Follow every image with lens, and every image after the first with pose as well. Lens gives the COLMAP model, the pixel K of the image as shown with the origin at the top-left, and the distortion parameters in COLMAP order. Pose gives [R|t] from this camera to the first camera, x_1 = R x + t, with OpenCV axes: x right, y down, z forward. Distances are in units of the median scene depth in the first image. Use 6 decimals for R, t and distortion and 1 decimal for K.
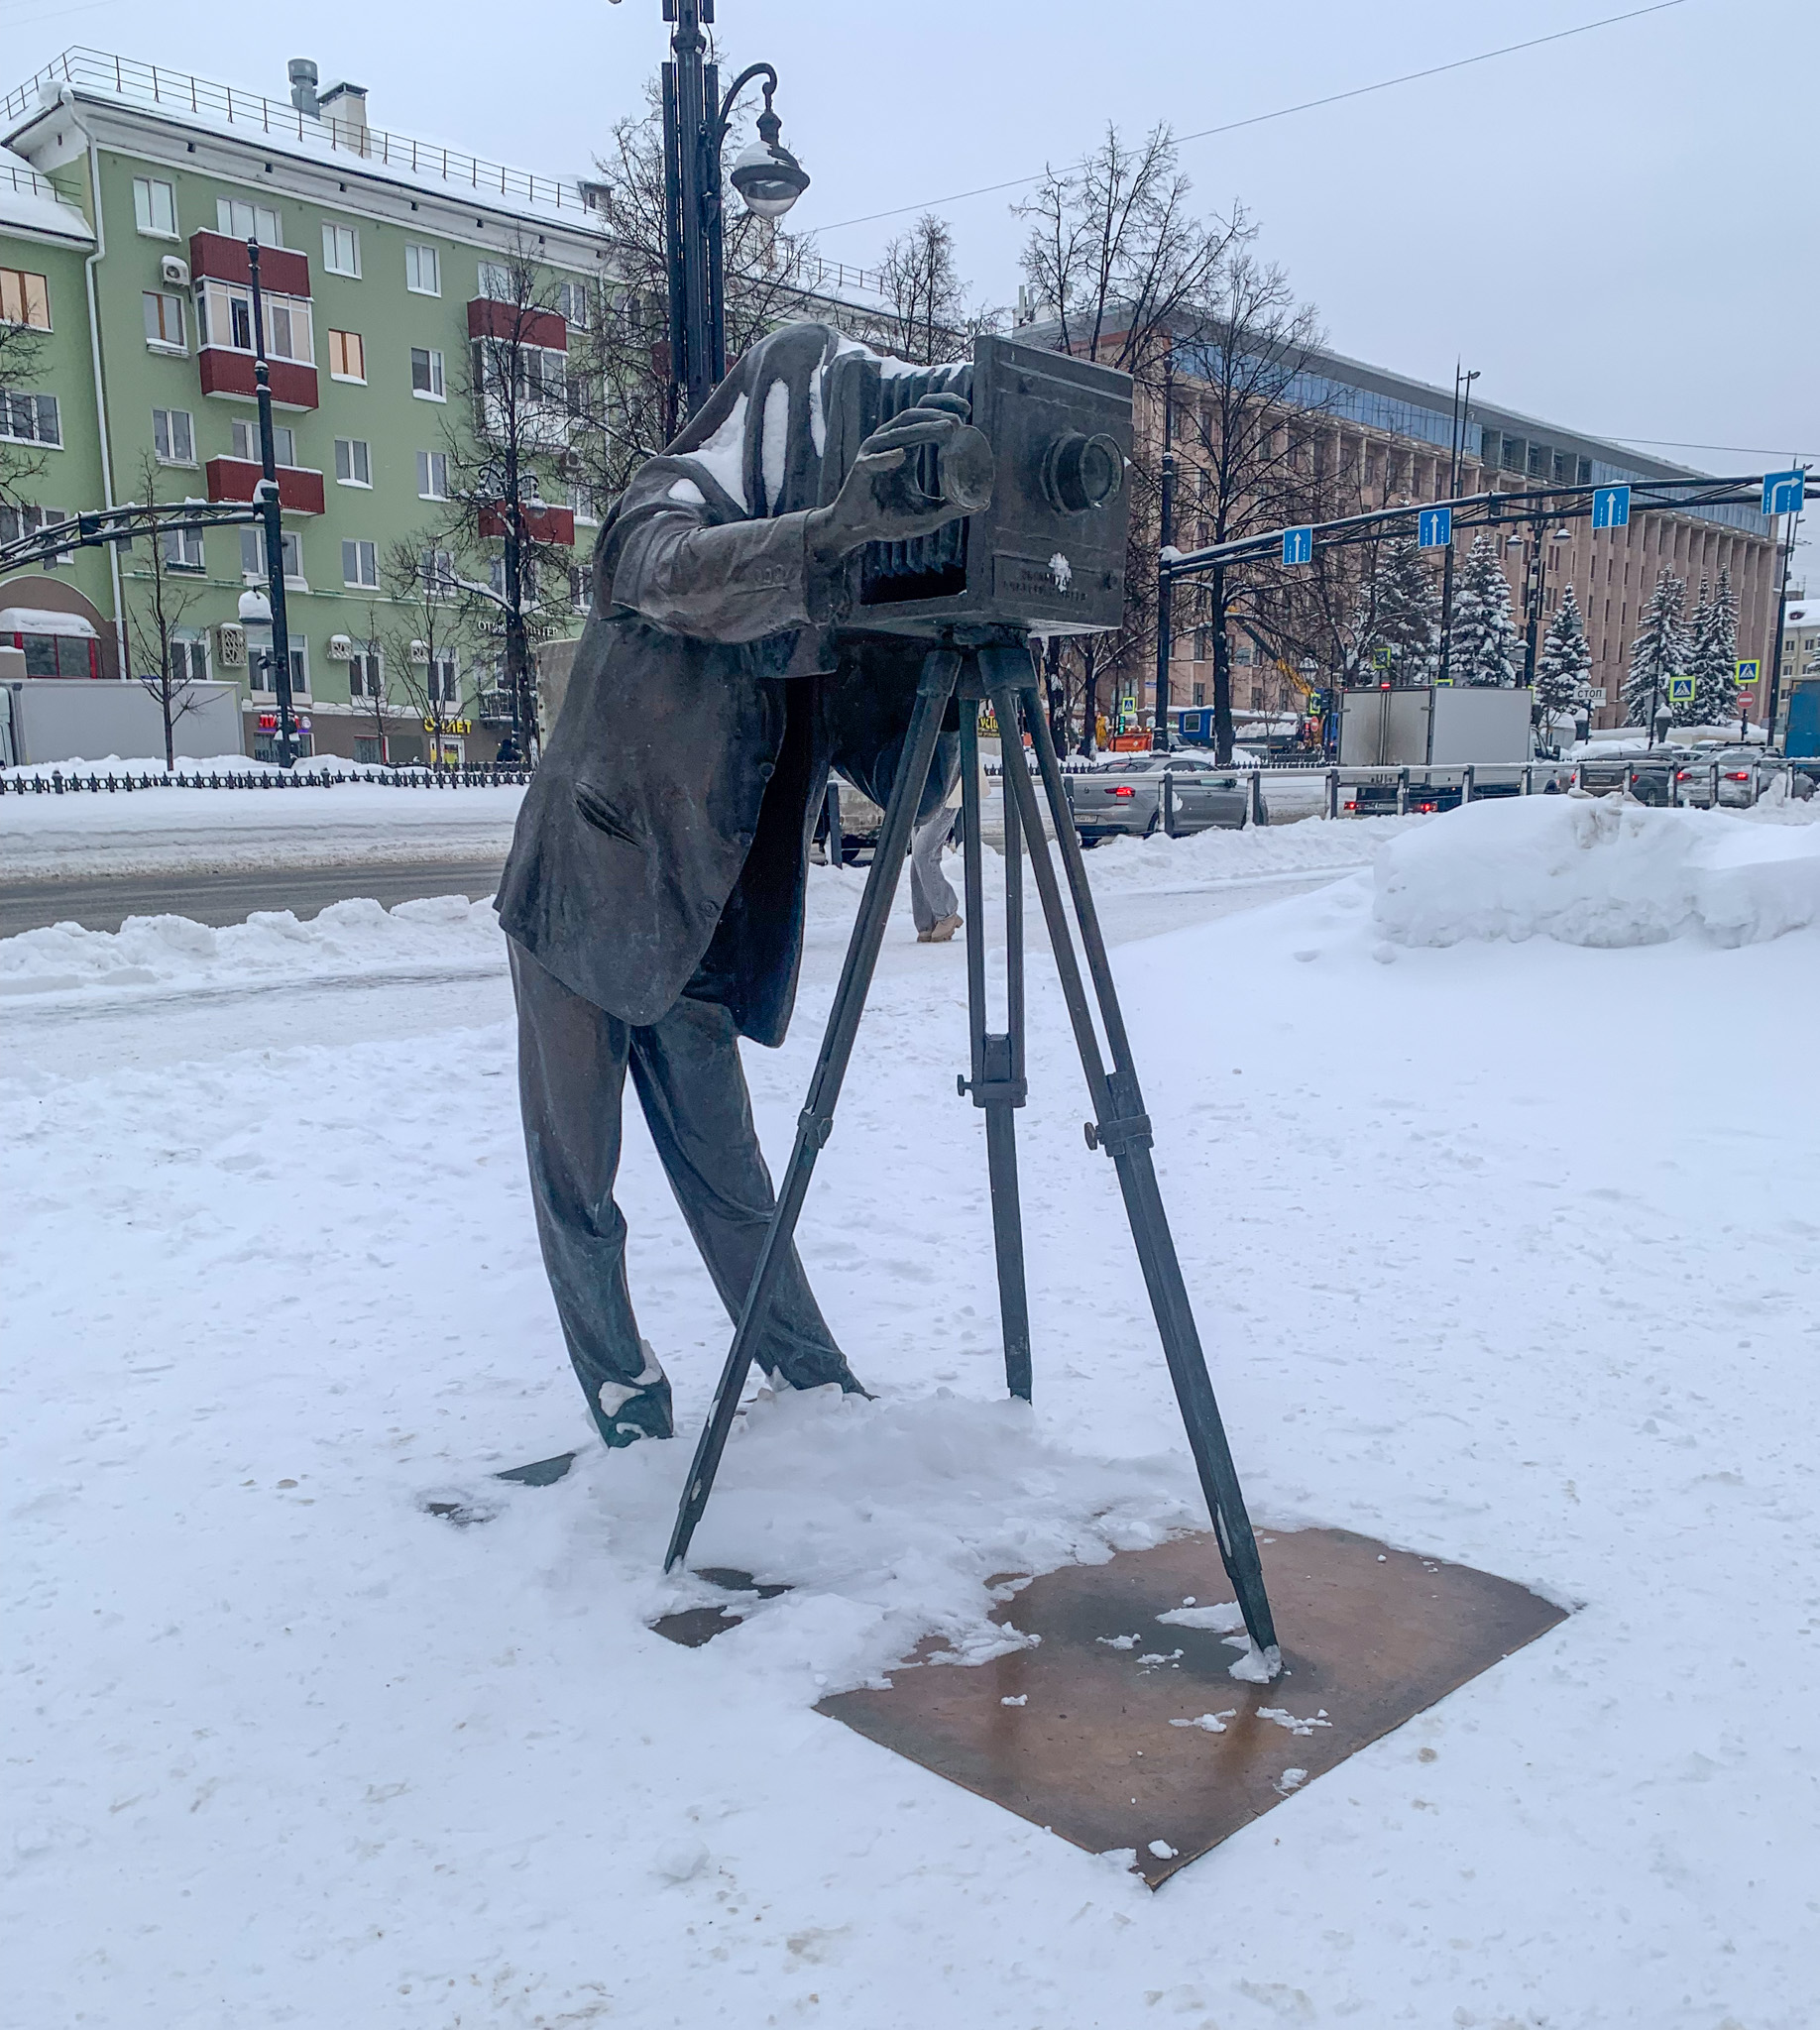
lens RADIAL K [[2052.8, 0, 910.0], [0, 2052.8, 1015.0], [0, 0, 1]] dist [0.009197, 0.016714]
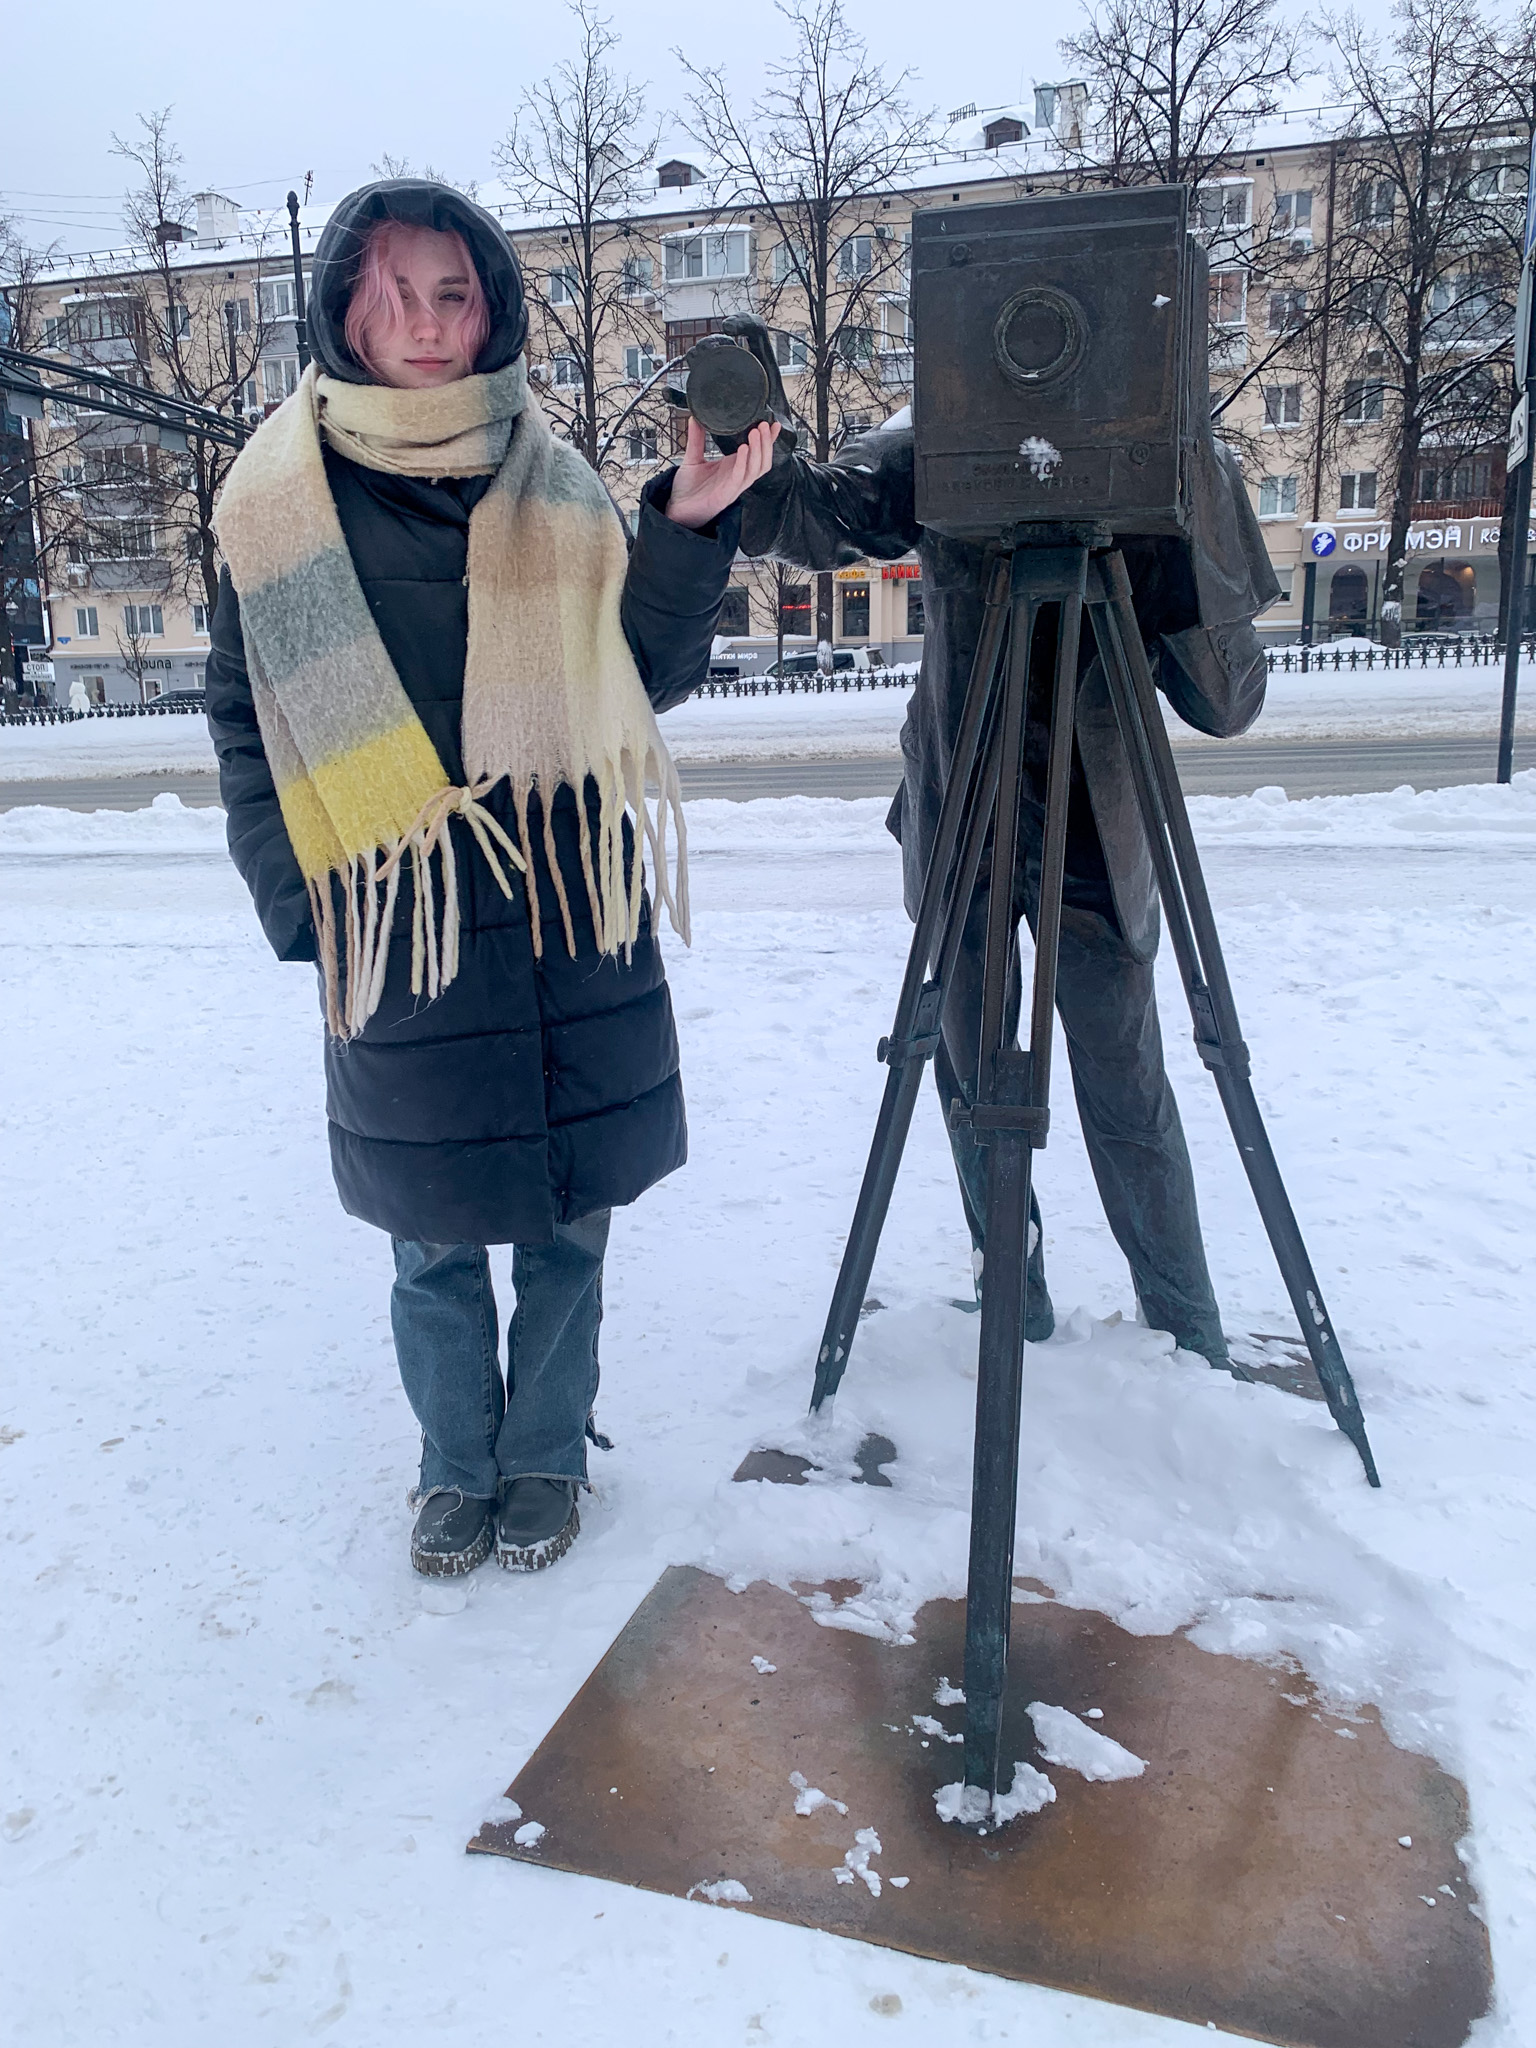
lens RADIAL K [[1634.0, 0, 782.6], [0, 1634.0, 1024.1], [0, 0, 1]] dist [0.018483, -0.010326]
pose [[0.425960, 0.205684, -0.881052, 0.645209], [-0.087644, 0.978616, 0.186087, -0.108075], [0.900487, -0.002047, 0.434879, 0.628375]]
